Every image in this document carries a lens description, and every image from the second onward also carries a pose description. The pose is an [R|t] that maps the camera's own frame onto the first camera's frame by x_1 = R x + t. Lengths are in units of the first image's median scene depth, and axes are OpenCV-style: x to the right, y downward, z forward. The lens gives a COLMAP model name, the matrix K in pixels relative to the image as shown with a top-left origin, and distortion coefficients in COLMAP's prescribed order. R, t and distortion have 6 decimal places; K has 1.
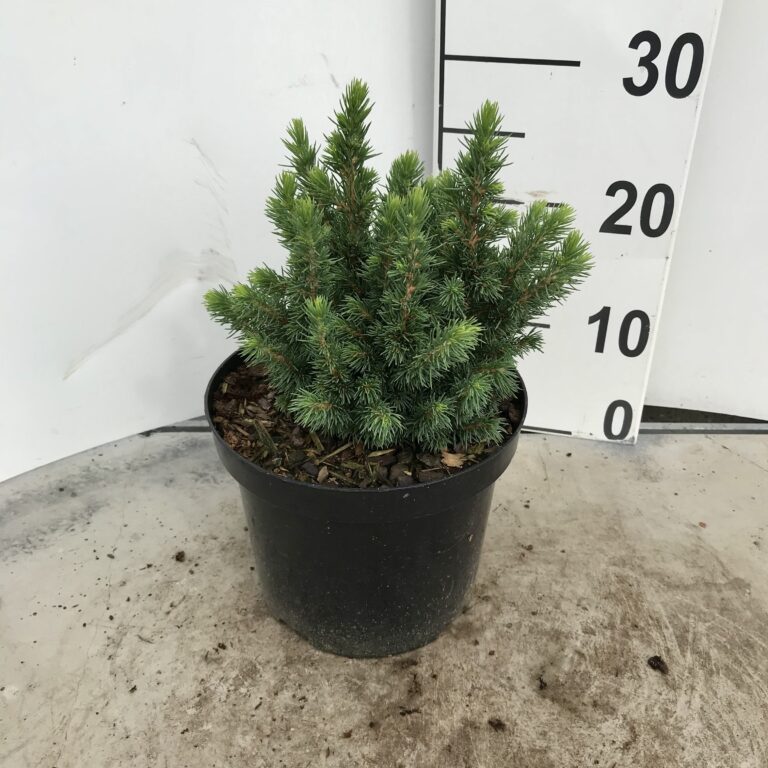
lens RADIAL K [[784.9, 0, 385.9], [0, 784.9, 335.3], [0, 0, 1]] dist [-0.014081, 0.000000]
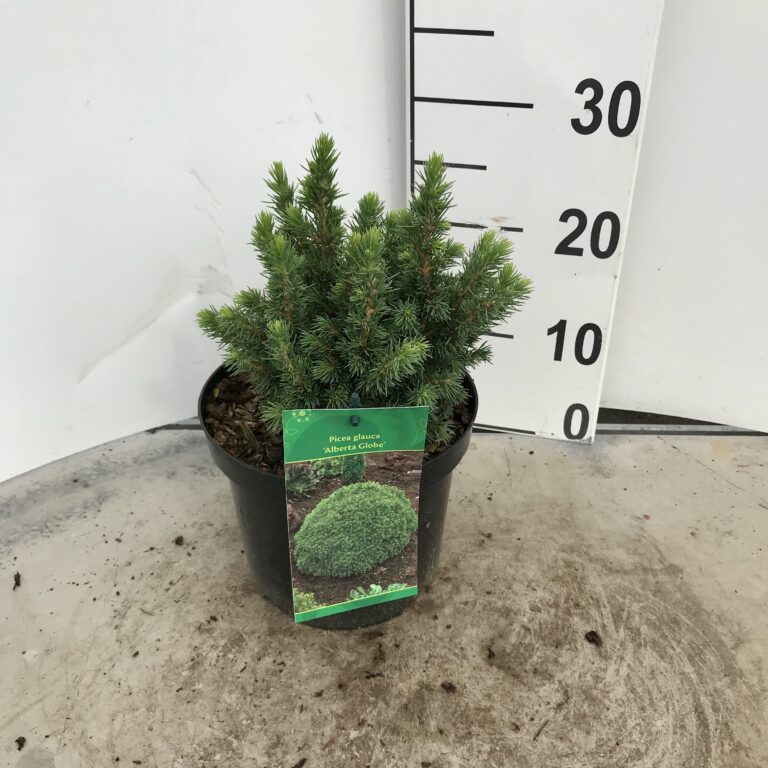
lens RADIAL K [[784.9, 0, 383.8], [0, 784.9, 334.7], [0, 0, 1]] dist [-0.014081, 0.000000]
pose [[0.999803, 0.004580, -0.019329, 0.058435], [-0.004475, 0.999975, 0.005485, -0.024344], [0.019353, -0.005398, 0.999798, -0.134499]]
